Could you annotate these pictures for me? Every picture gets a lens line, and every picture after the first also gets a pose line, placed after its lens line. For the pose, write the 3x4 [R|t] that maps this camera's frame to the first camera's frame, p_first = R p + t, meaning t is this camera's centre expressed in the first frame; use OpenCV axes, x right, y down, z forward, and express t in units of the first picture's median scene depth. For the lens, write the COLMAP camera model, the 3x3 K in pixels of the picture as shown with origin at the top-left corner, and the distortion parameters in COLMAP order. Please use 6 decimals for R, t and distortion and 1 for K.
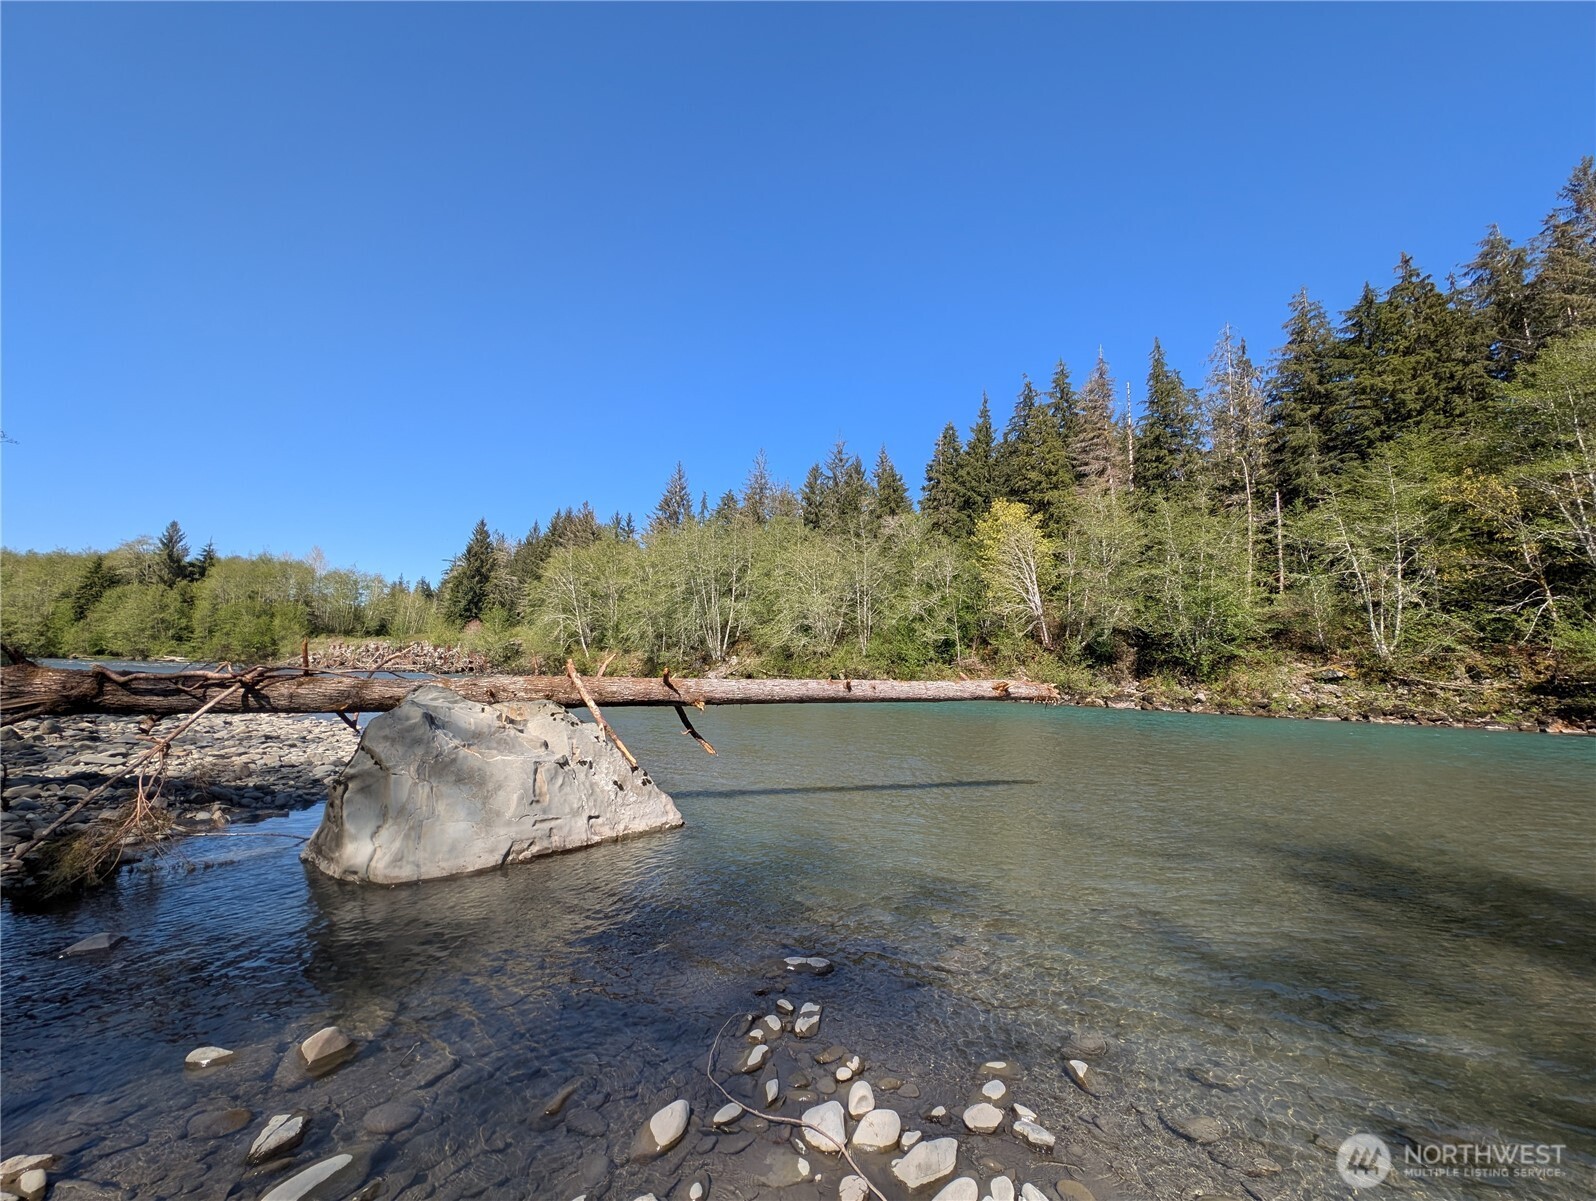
lens RADIAL K [[598.8, 0, 812.6], [0, 598.8, 597.8], [0, 0, 1]] dist [0.003718, -0.002967]
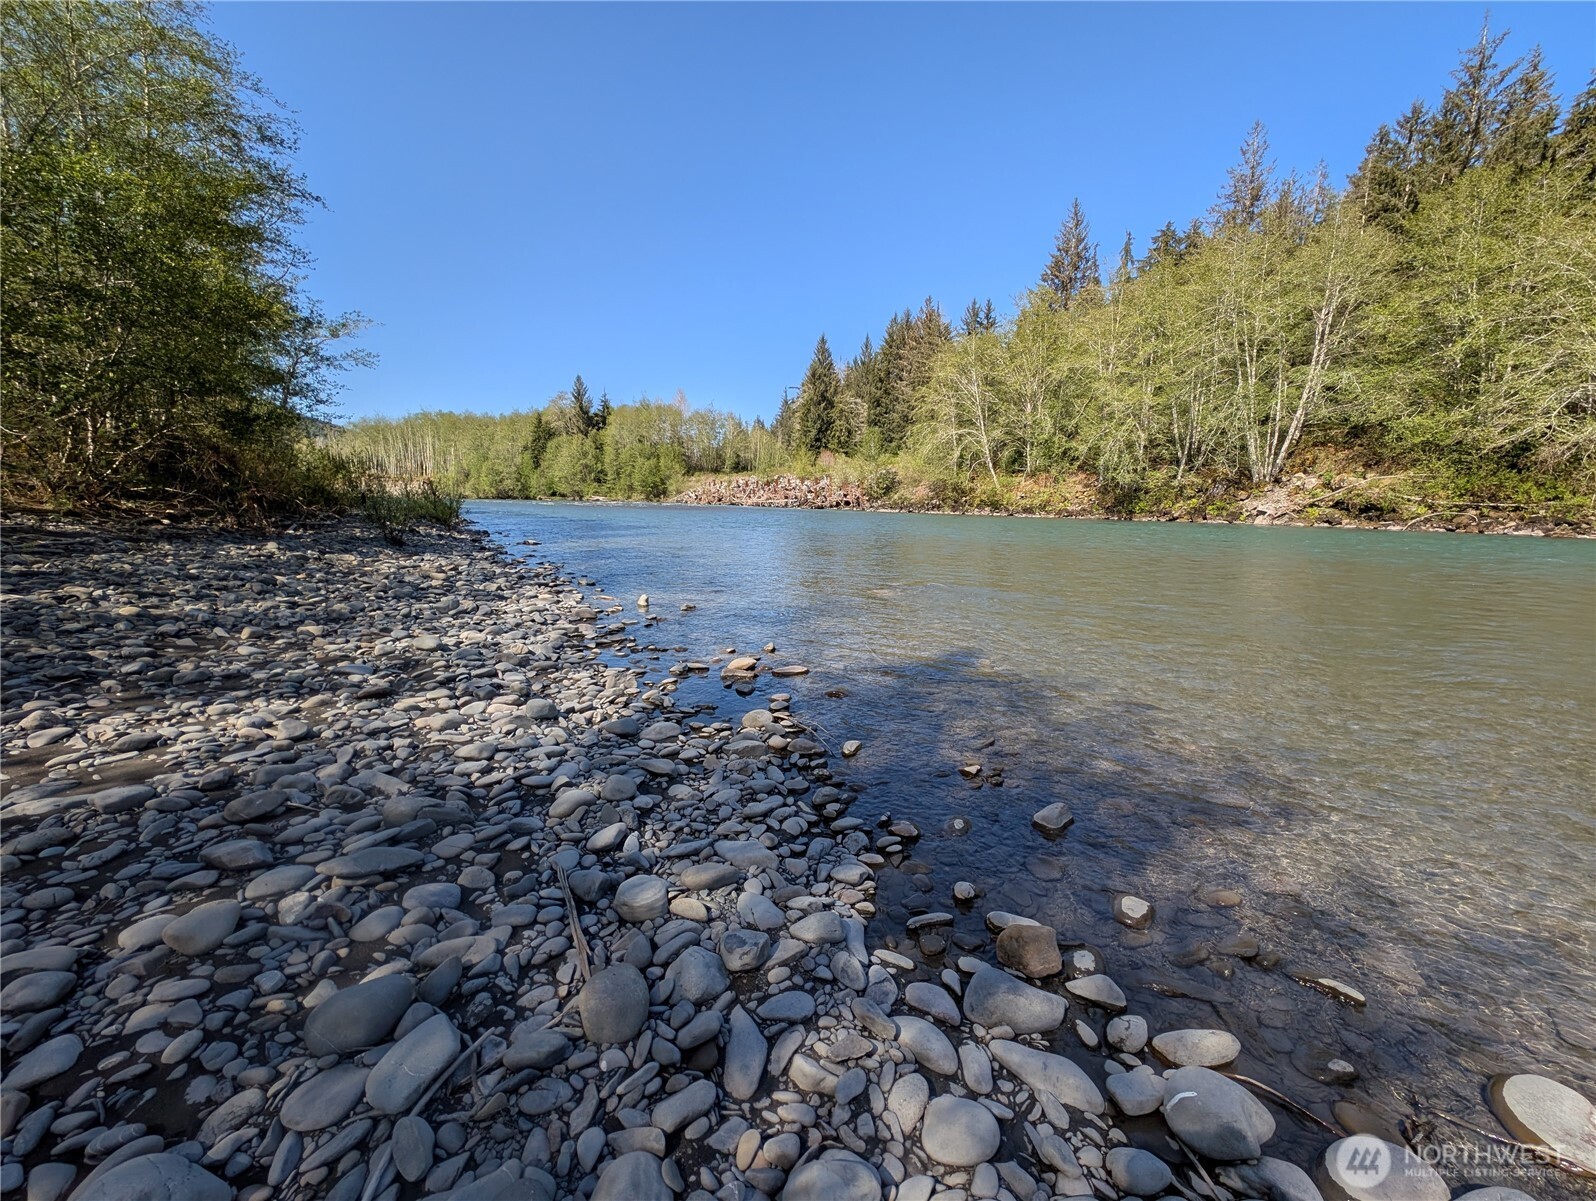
lens RADIAL K [[570.4, 0, 806.5], [0, 570.4, 602.8], [0, 0, 1]] dist [0.000736, -0.000400]
pose [[0.890149, 0.063157, -0.451271, -0.192464], [0.071078, 0.958980, 0.274417, 0.020832], [0.450092, -0.276348, 0.849146, 0.183103]]
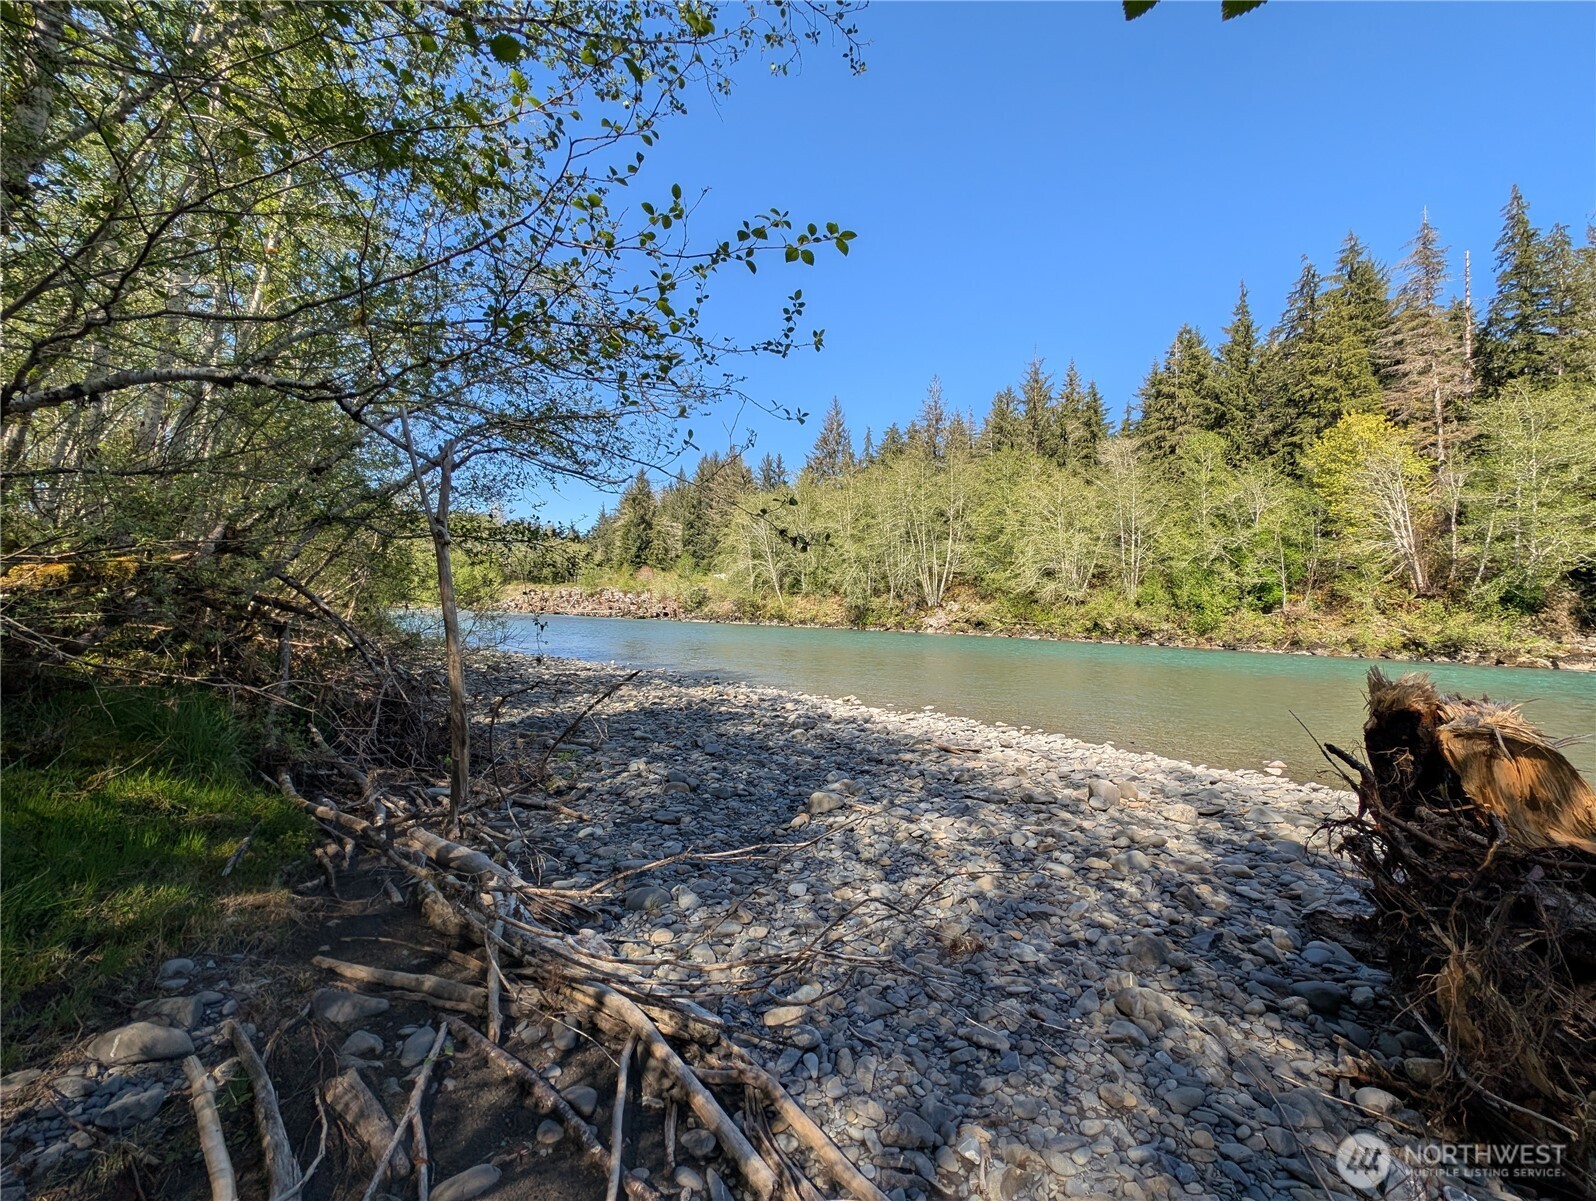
lens RADIAL K [[598.8, 0, 796.2], [0, 598.8, 599.1], [0, 0, 1]] dist [0.003718, -0.002967]
pose [[0.984003, -0.008650, -0.177942, -0.131328], [0.027542, 0.994198, 0.103978, -0.007469], [0.176011, -0.107215, 0.978532, 0.020827]]
